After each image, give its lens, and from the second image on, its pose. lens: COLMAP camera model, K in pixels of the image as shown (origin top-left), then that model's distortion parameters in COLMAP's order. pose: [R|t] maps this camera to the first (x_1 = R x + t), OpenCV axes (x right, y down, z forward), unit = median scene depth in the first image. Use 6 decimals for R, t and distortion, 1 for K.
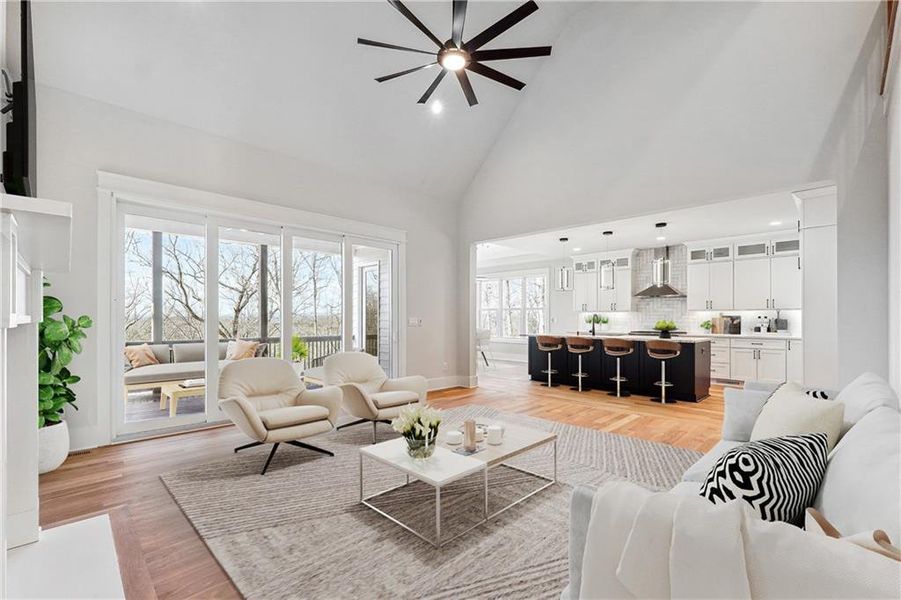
lens RADIAL K [[398.9, 0, 443.0], [0, 398.9, 315.9], [0, 0, 1]] dist [-0.002610, -0.000039]
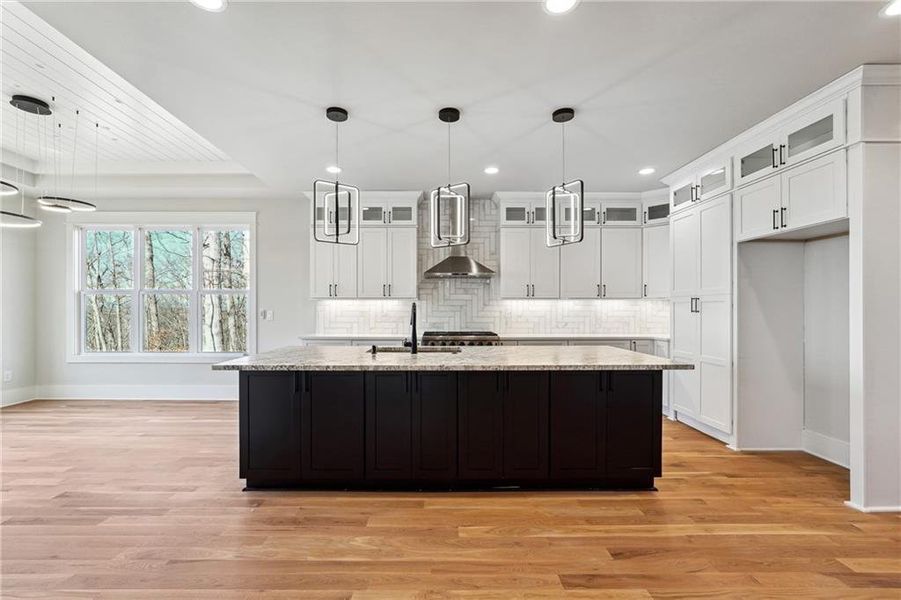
lens RADIAL K [[387.8, 0, 438.6], [0, 387.8, 306.9], [0, 0, 1]] dist [-0.009098, 0.000504]
pose [[0.694424, 0.008181, 0.719520, 0.095862], [-0.004320, 0.999965, -0.007200, 0.004654], [-0.719553, 0.001891, 0.694435, 0.651353]]
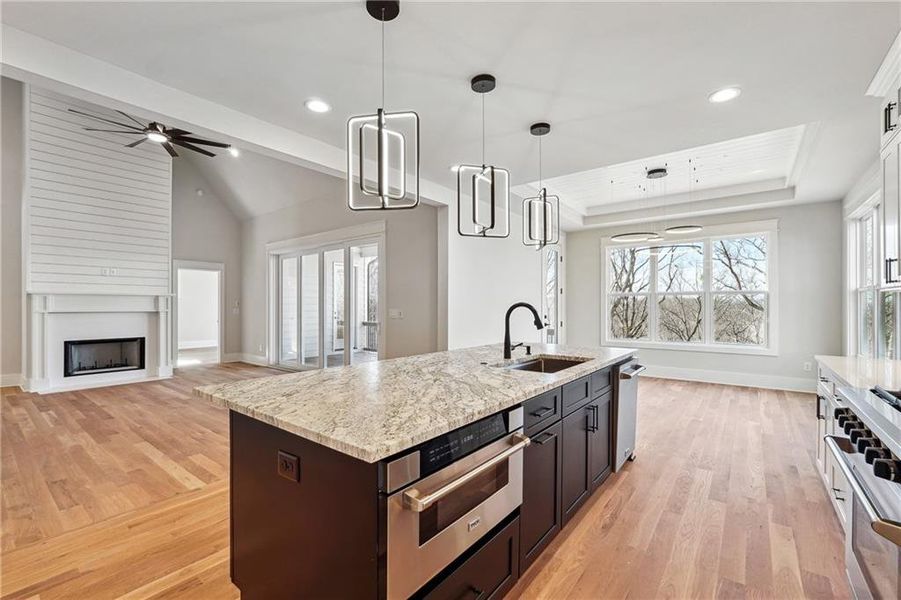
lens RADIAL K [[387.8, 0, 438.6], [0, 387.8, 306.9], [0, 0, 1]] dist [-0.009098, 0.000504]
pose [[0.110584, 0.006834, -0.993843, 0.691819], [0.002419, 0.999972, 0.007146, -0.001584], [0.993864, -0.003194, 0.110564, 0.839370]]
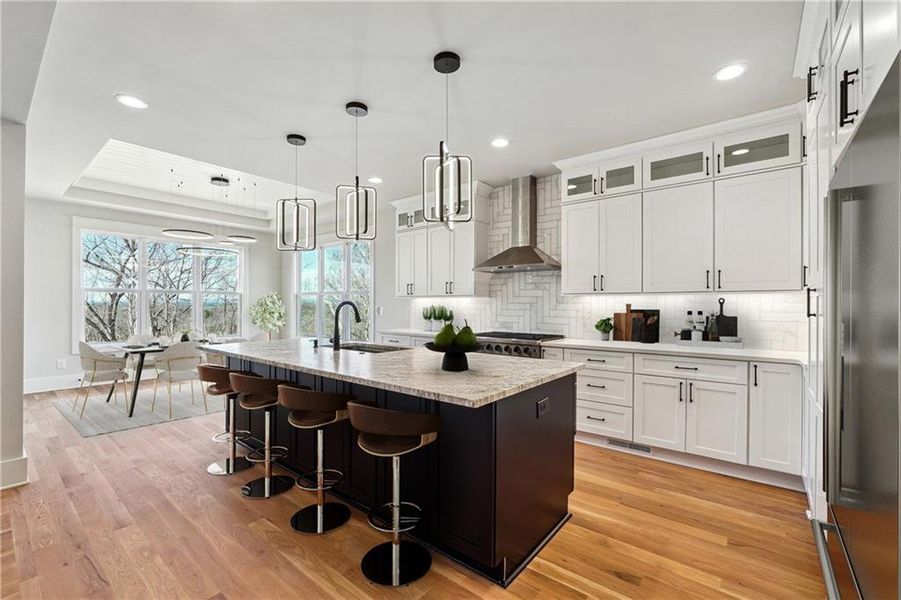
lens RADIAL K [[384.6, 0, 450.7], [0, 384.6, 306.1], [0, 0, 1]] dist [-0.008076, 0.000181]
pose [[0.993999, 0.007836, 0.109109, 0.425224], [-0.008279, 0.999959, 0.003609, 0.000756], [-0.109077, -0.004491, 0.994023, 0.532134]]
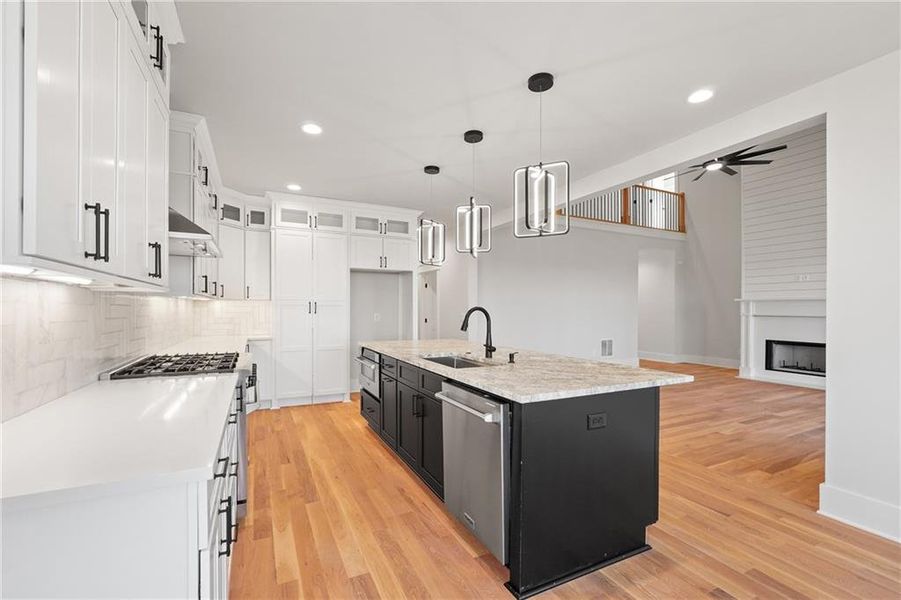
lens RADIAL K [[387.8, 0, 438.6], [0, 387.8, 306.9], [0, 0, 1]] dist [-0.009098, 0.000504]
pose [[-0.943148, 0.001572, 0.332370, 0.271898], [-0.001468, 0.999959, -0.008896, 0.001139], [-0.332370, -0.008879, -0.943107, 1.316531]]
